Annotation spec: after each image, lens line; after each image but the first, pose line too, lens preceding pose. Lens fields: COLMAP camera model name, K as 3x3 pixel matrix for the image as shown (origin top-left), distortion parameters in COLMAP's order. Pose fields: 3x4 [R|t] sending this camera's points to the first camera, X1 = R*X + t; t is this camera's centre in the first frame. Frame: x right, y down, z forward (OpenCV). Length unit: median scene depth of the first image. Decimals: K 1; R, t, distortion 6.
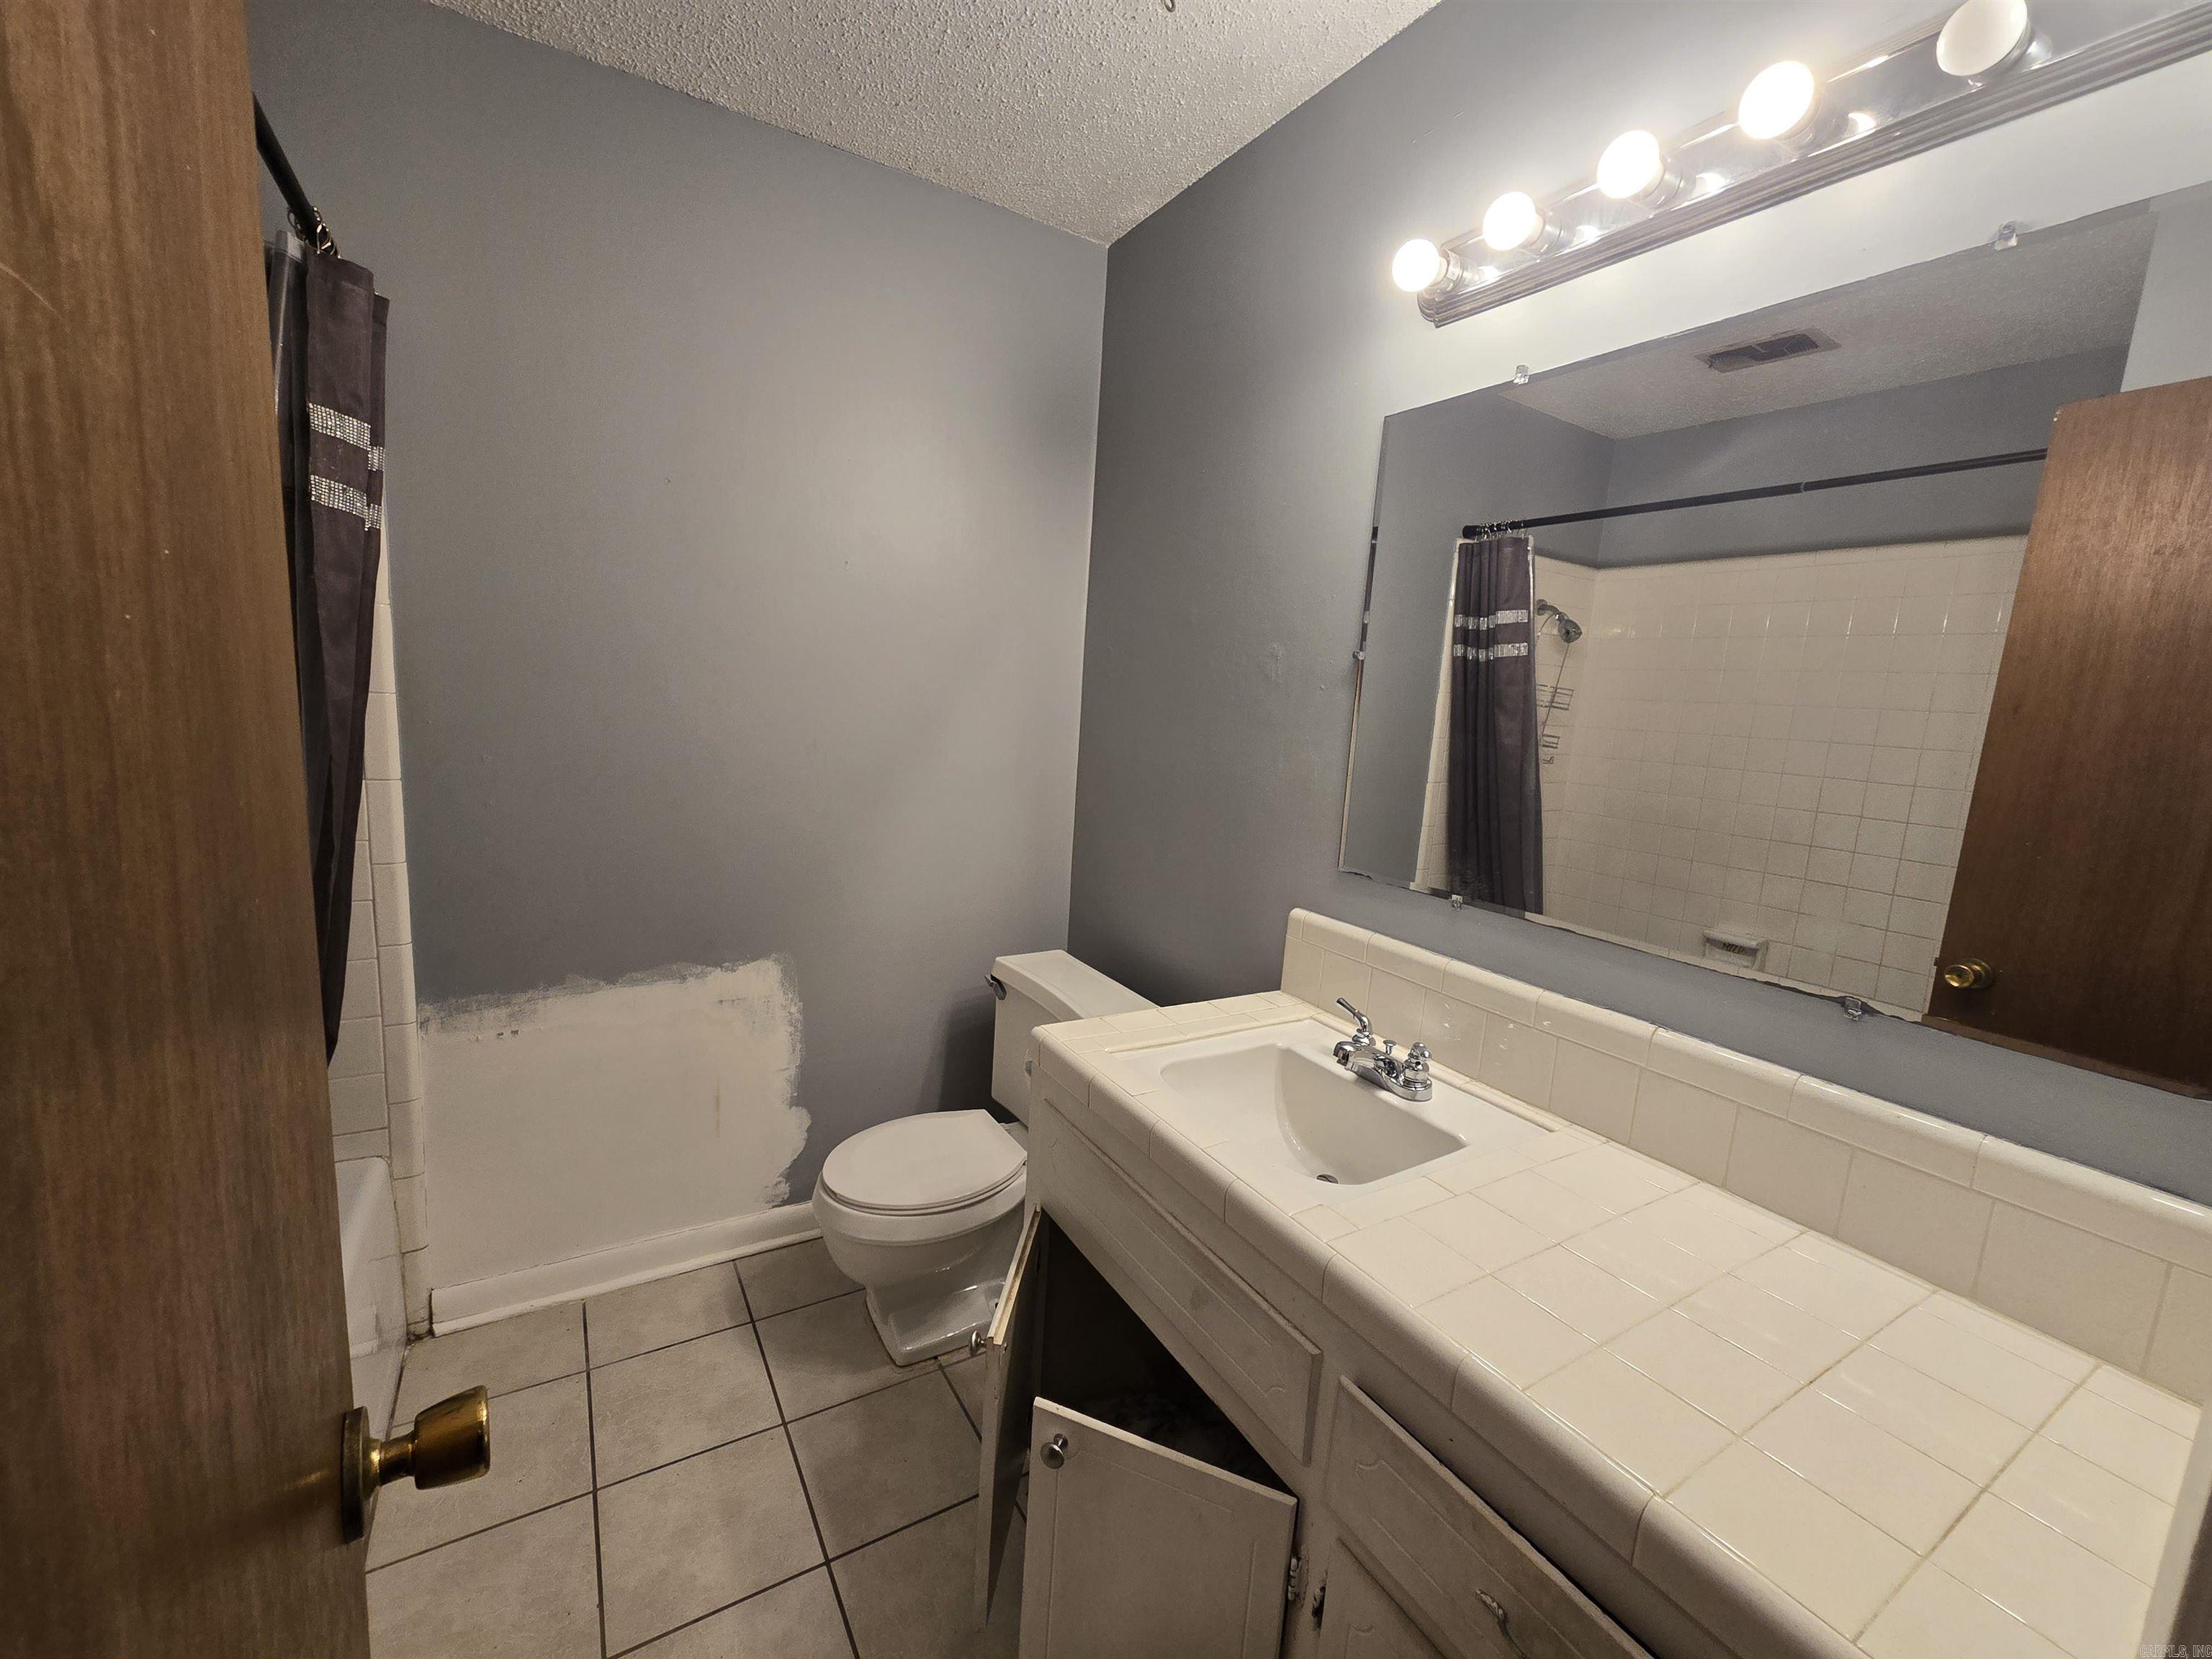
lens RADIAL K [[906.4, 0, 1104.6], [0, 906.4, 825.9], [0, 0, 1]] dist [0.001609, 0.001139]
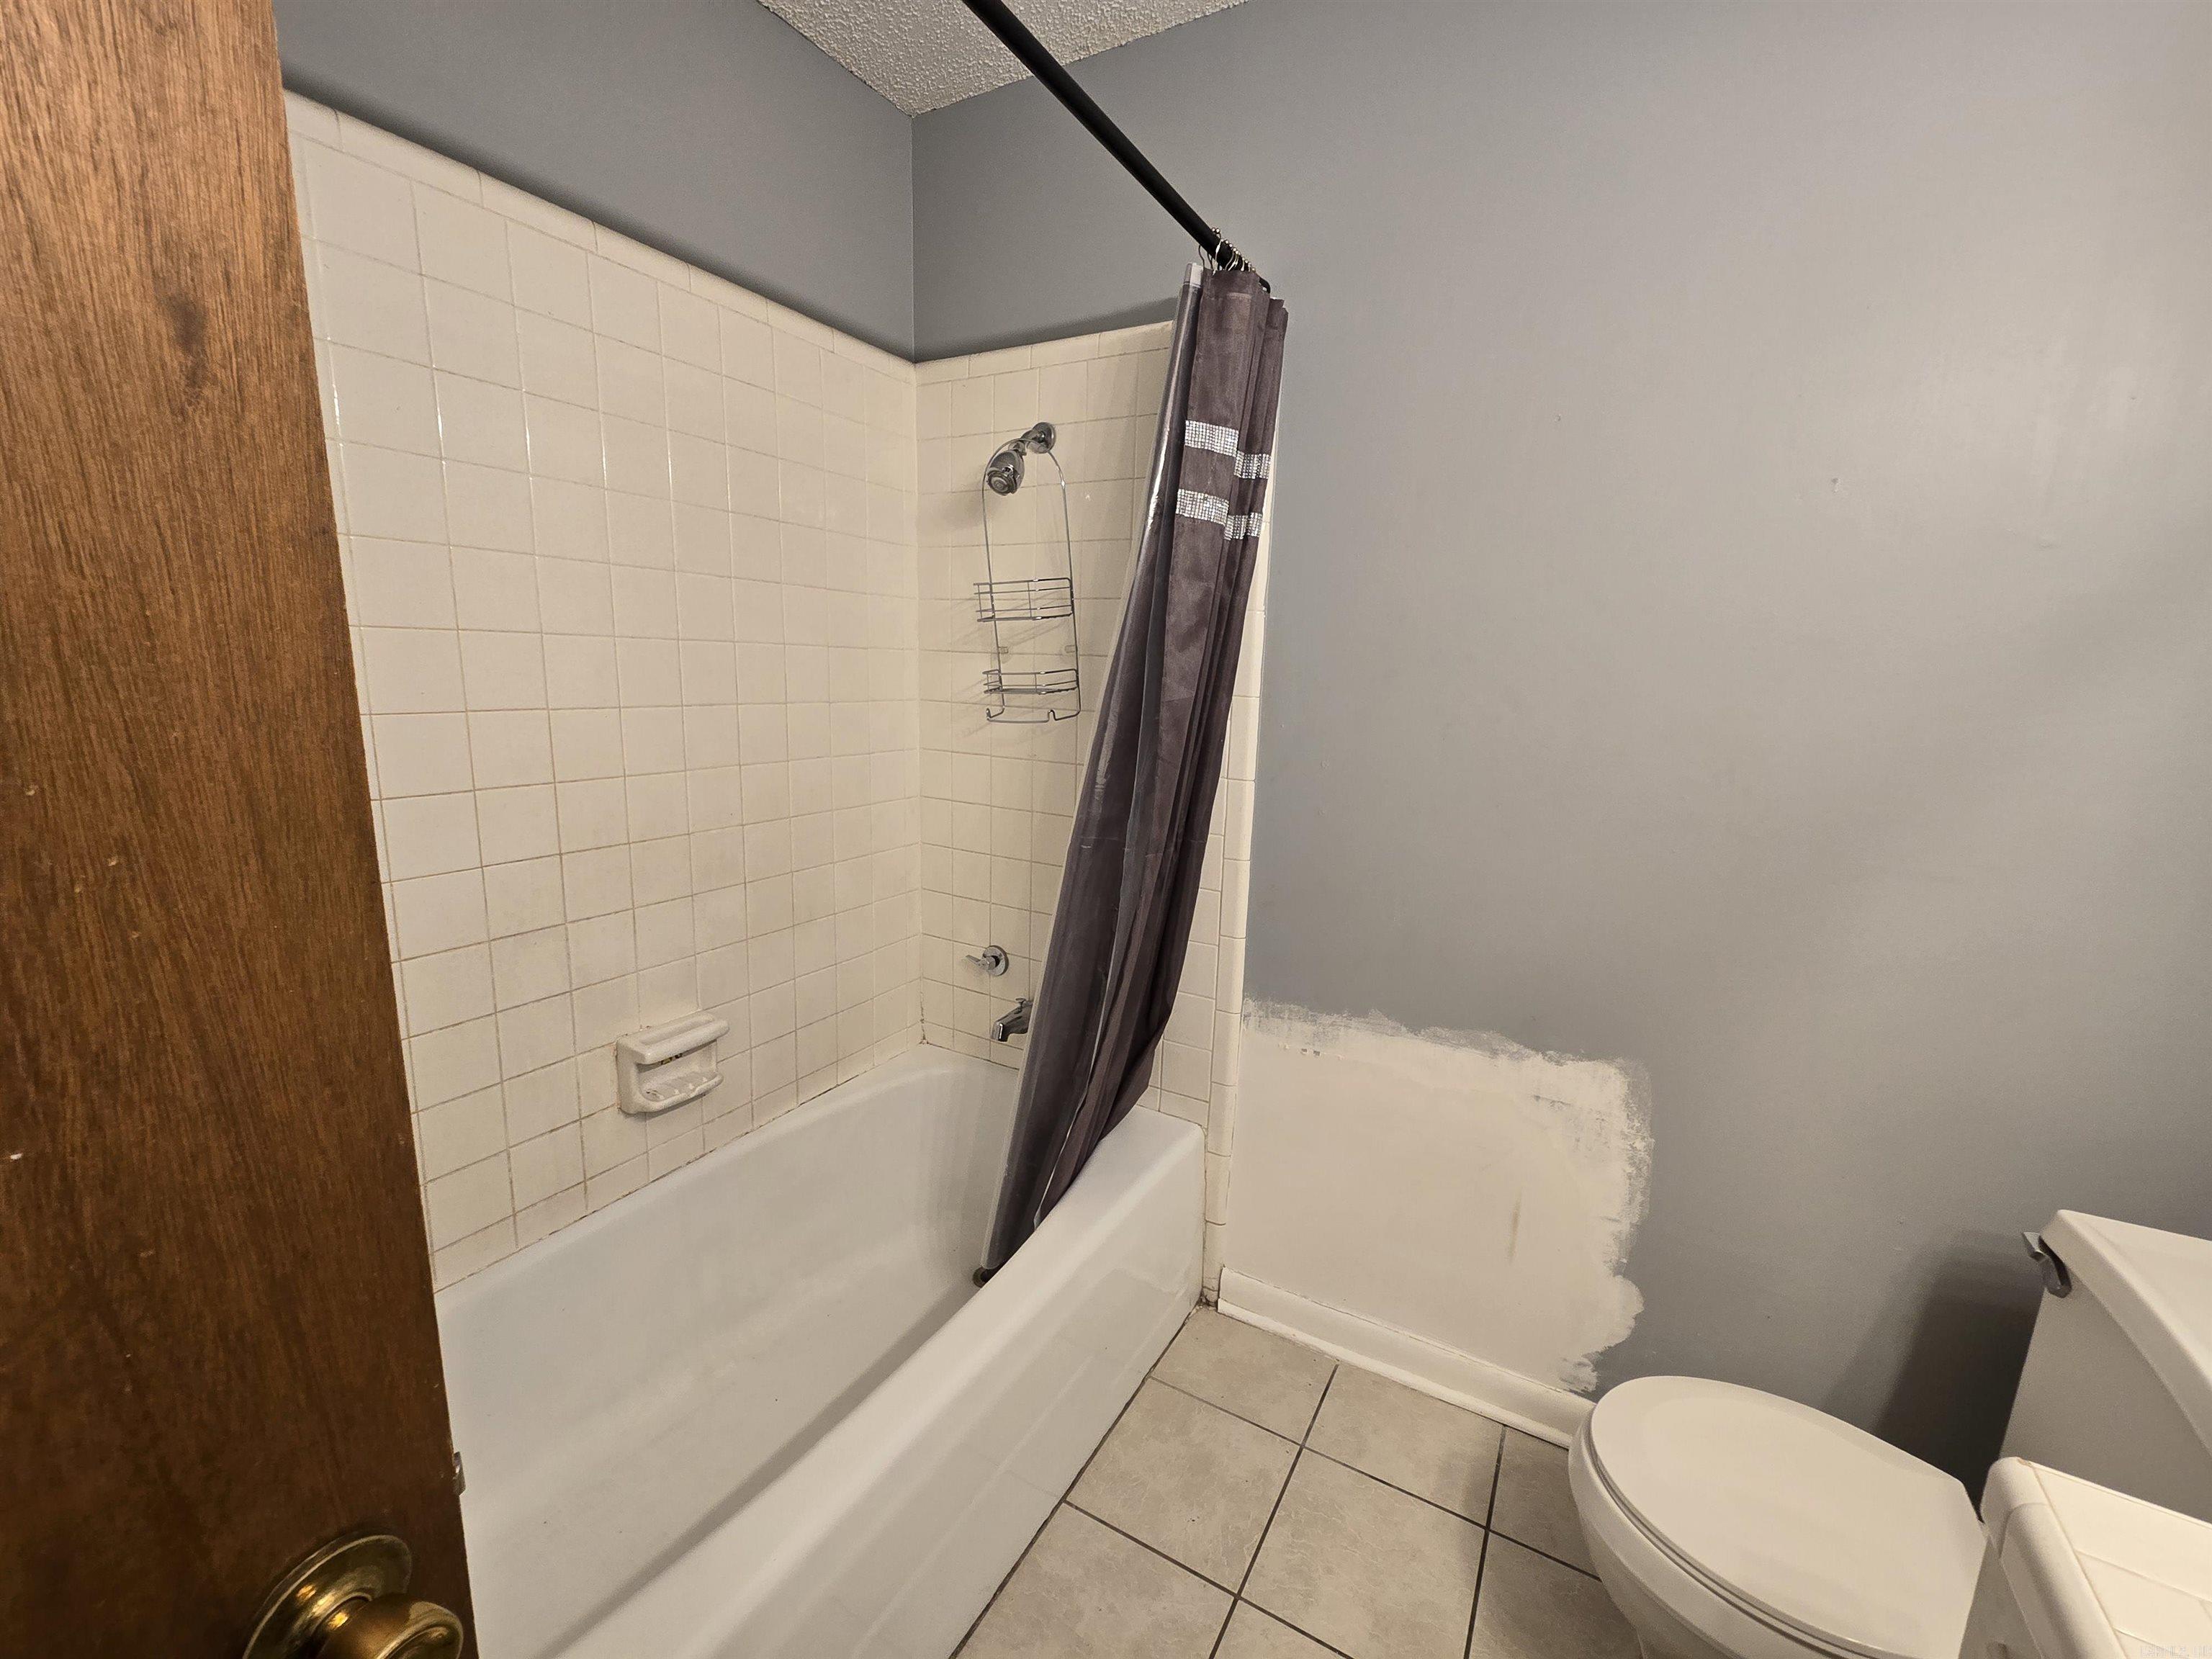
lens RADIAL K [[906.4, 0, 1110.4], [0, 906.4, 839.4], [0, 0, 1]] dist [0.001609, 0.001139]
pose [[0.490849, 0.121948, -0.862668, 0.038729], [-0.126408, 0.989647, 0.067973, -0.031744], [0.862025, 0.075684, 0.501183, 0.314507]]
